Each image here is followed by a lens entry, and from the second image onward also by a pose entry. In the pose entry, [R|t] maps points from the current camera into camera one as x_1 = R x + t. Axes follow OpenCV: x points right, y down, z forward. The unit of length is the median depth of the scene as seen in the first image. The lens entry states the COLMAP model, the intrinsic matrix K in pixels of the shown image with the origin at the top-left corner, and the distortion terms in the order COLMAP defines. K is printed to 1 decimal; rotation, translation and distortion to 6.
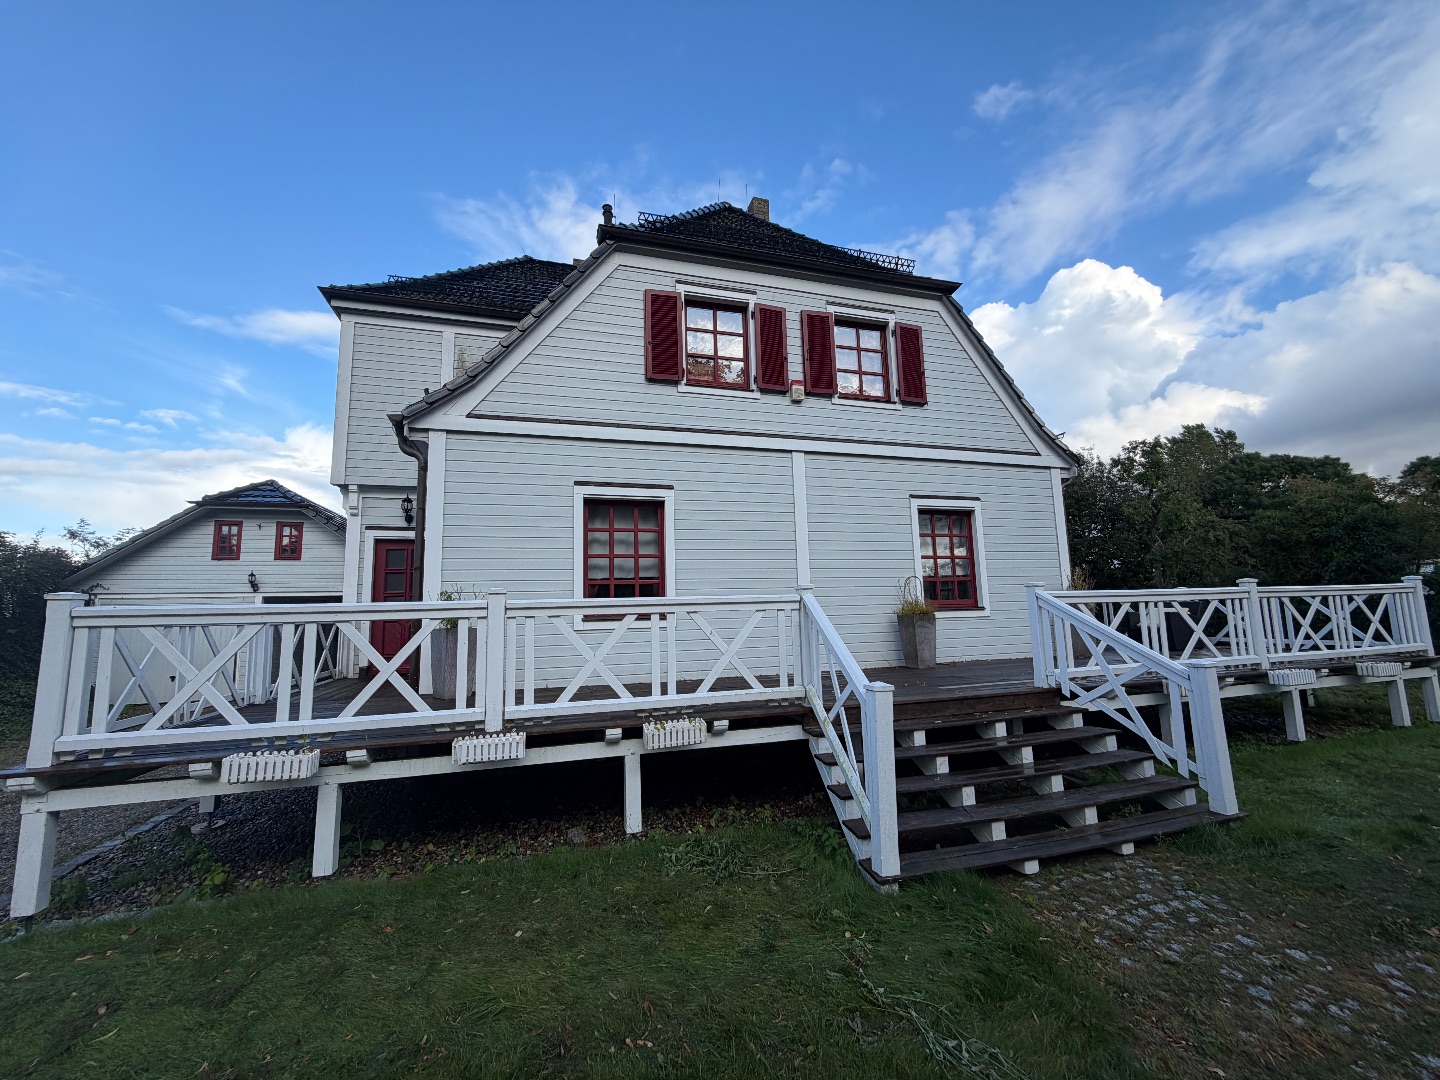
lens RADIAL K [[577.0, 0, 710.8], [0, 577.0, 536.3], [0, 0, 1]] dist [-0.000288, 0.000124]
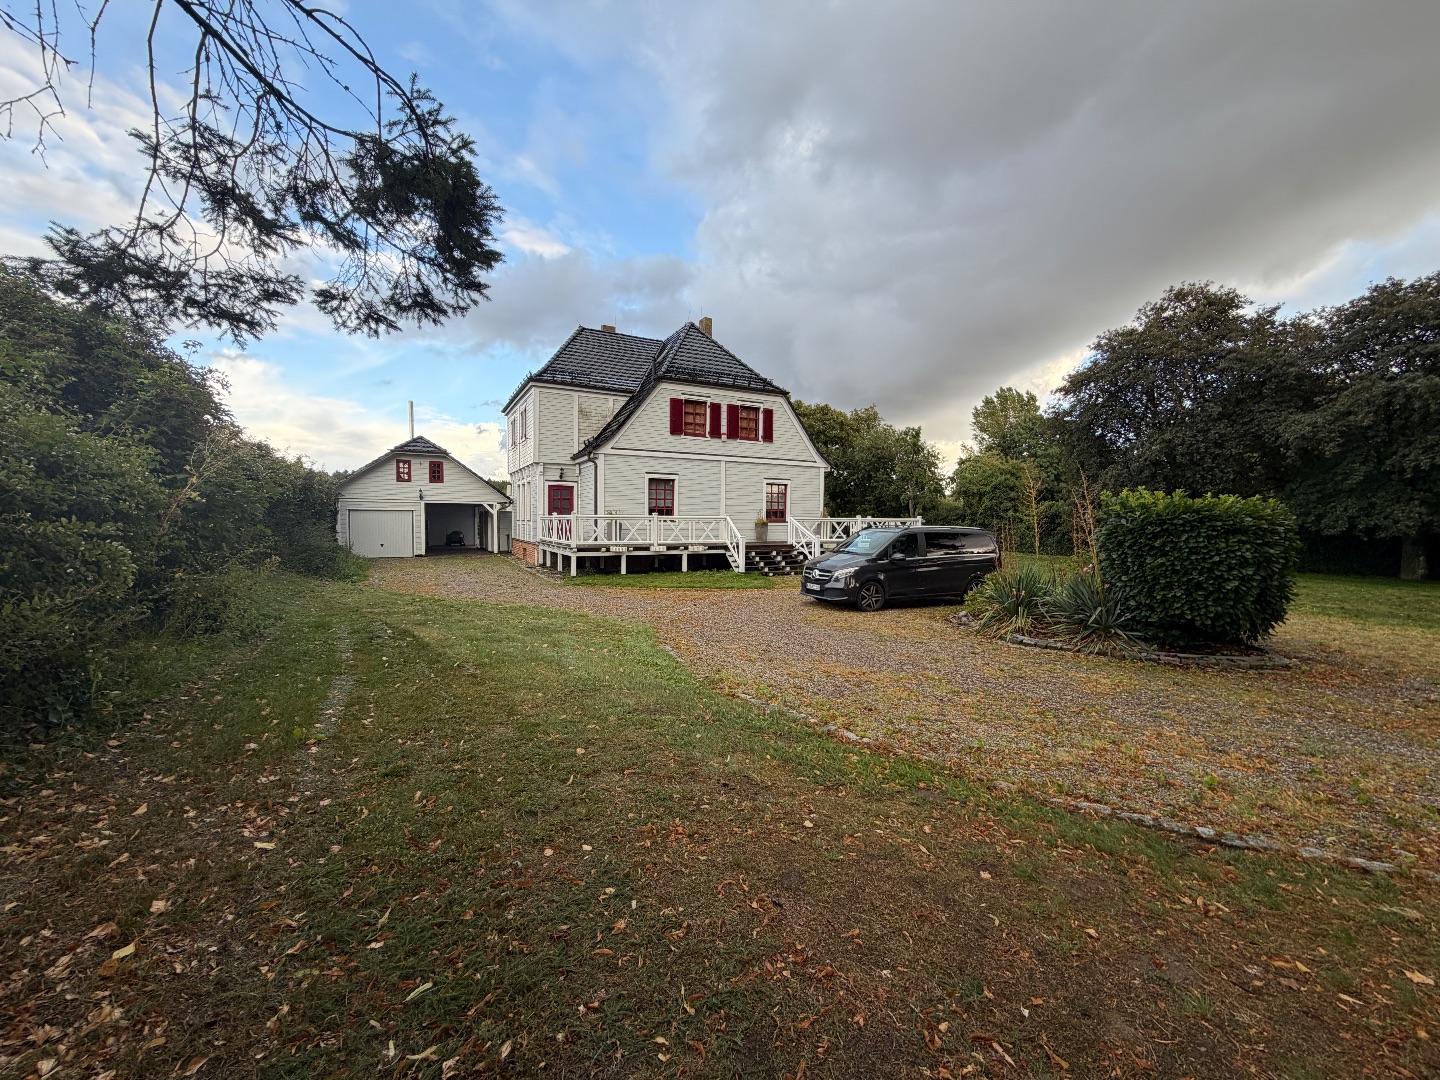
lens RADIAL K [[577.0, 0, 710.8], [0, 577.0, 536.3], [0, 0, 1]] dist [-0.000288, 0.000124]
pose [[0.982476, 0.027087, 0.184408, -0.418821], [-0.056073, 0.986504, 0.153837, -0.229500], [-0.177752, -0.161482, 0.970736, -1.766259]]
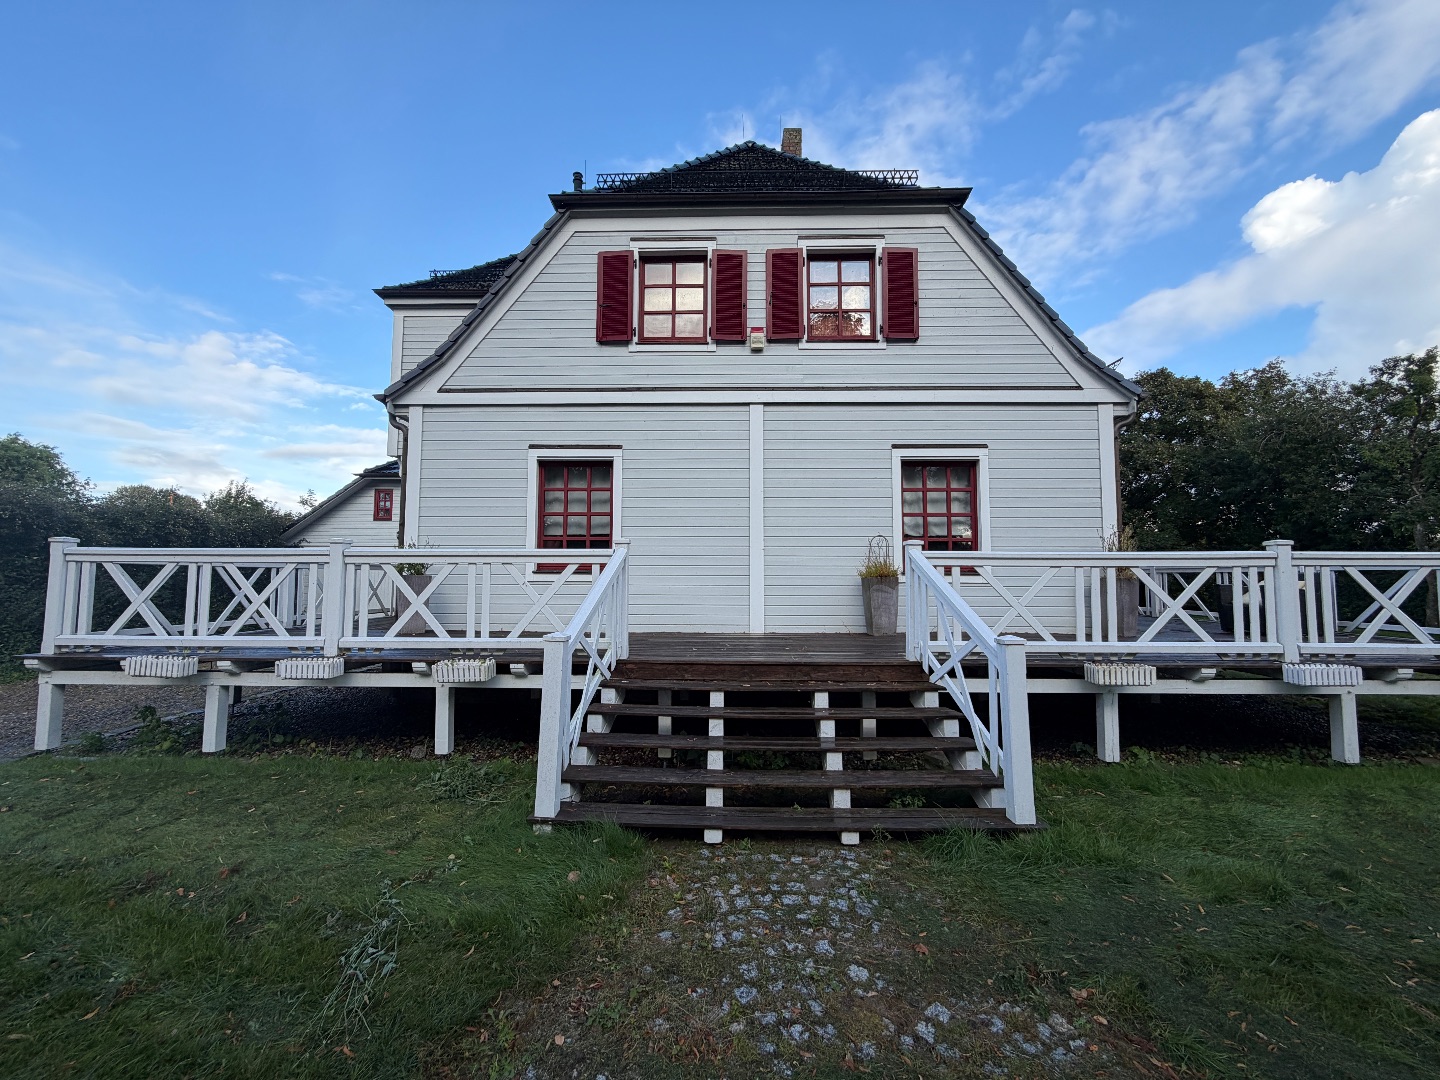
lens RADIAL K [[577.0, 0, 710.8], [0, 577.0, 536.3], [0, 0, 1]] dist [-0.000288, 0.000124]
pose [[0.950040, 0.008010, -0.312025, 0.414858], [0.012017, 0.997991, 0.062211, 0.012219], [0.311896, -0.062853, 0.948035, 0.066618]]
